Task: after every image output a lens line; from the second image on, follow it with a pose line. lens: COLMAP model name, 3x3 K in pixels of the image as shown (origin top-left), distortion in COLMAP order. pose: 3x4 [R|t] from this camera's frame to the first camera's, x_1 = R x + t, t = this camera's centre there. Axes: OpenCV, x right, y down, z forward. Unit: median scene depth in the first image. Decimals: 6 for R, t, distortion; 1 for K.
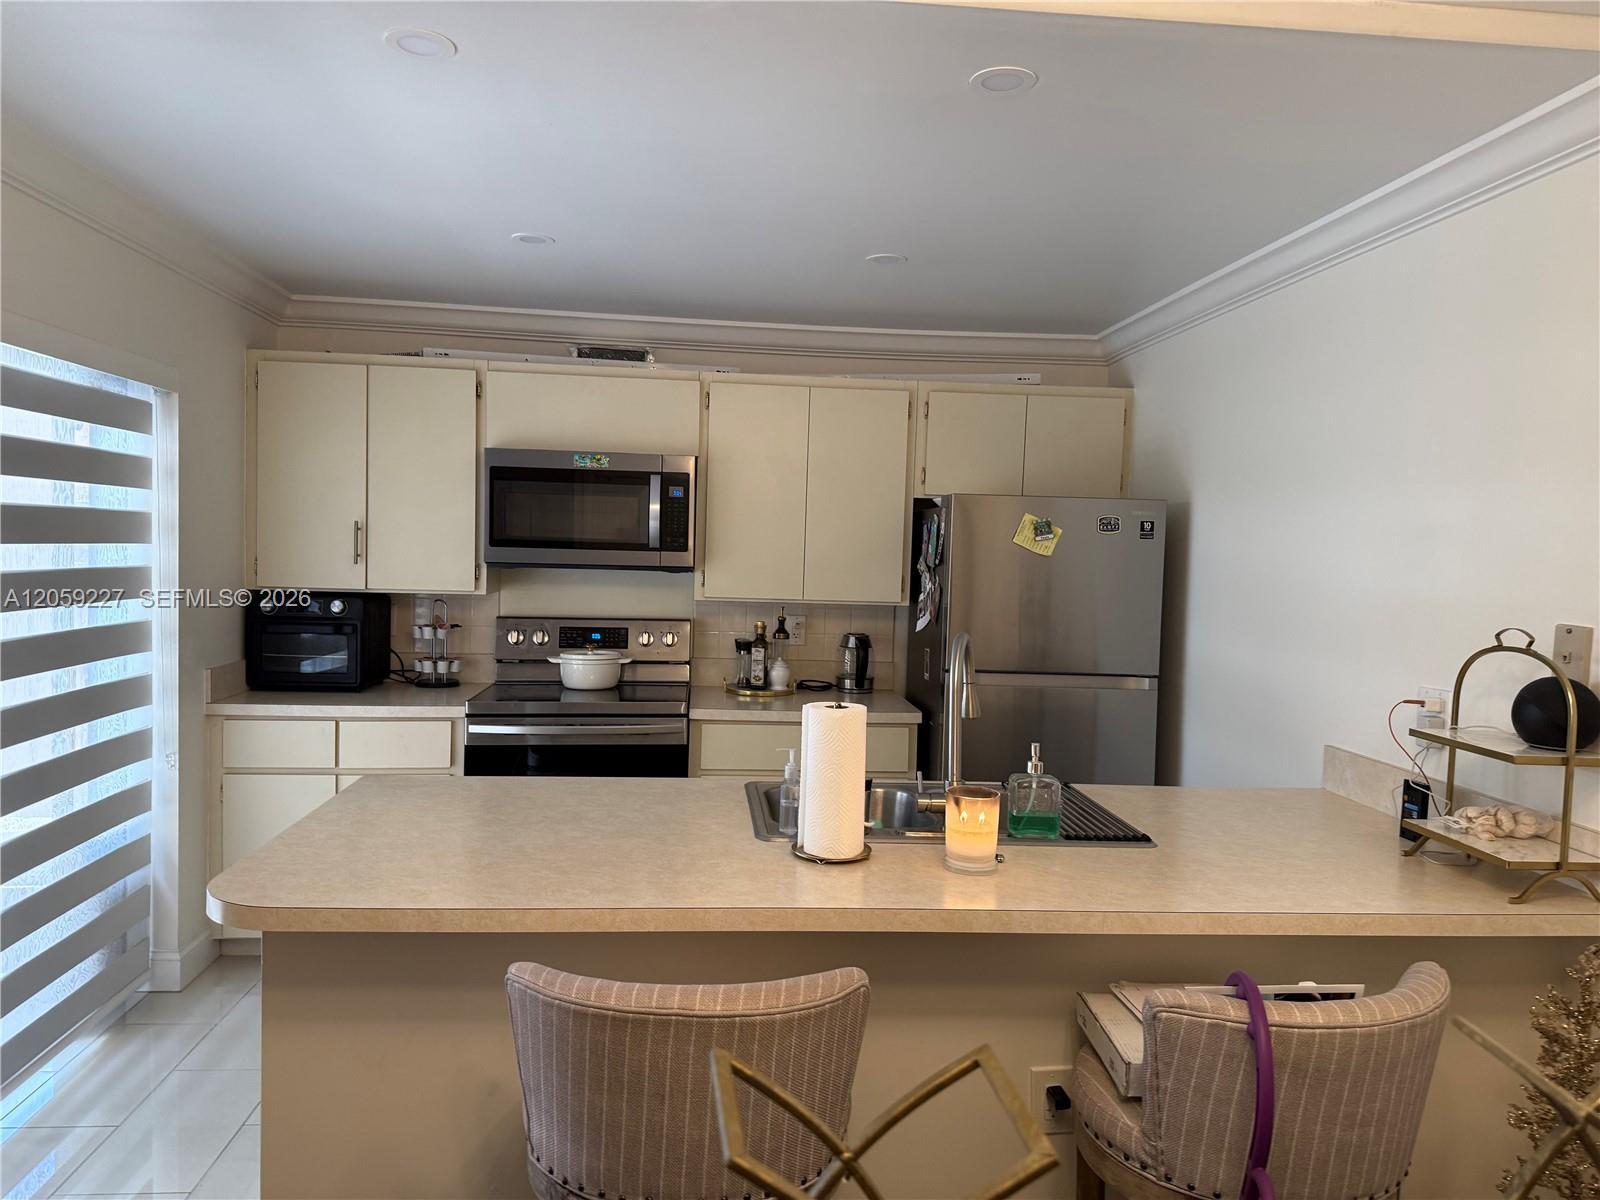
lens RADIAL K [[1129.7, 0, 800.1], [0, 1129.7, 598.6], [0, 0, 1]] dist [-0.035261, -0.002820]
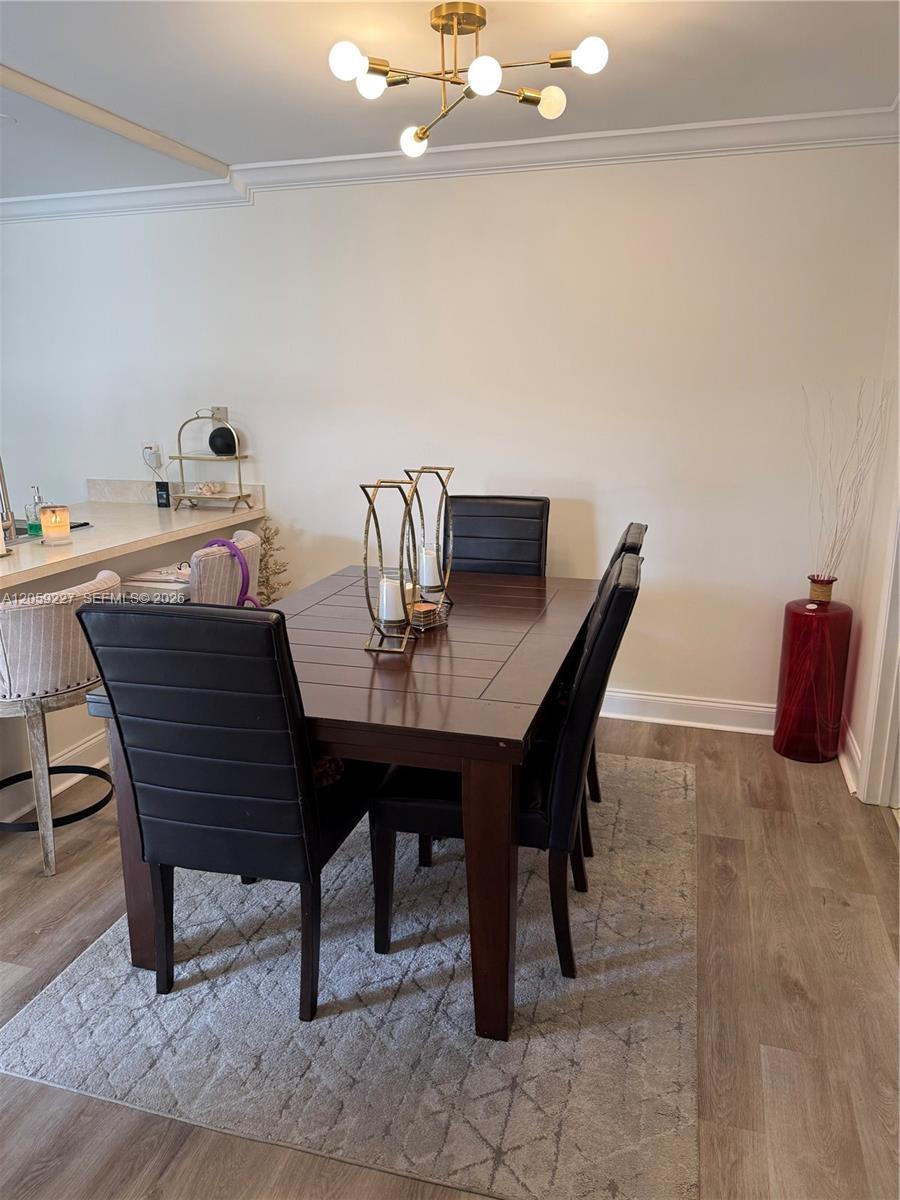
lens RADIAL K [[847.3, 0, 450.9], [0, 847.3, 599.0], [0, 0, 1]] dist [-0.035261, -0.002820]
pose [[0.368783, -0.260264, 0.892335, -0.945921], [0.054582, 0.964407, 0.258727, -0.021628], [-0.927911, -0.046709, 0.369863, -0.228217]]
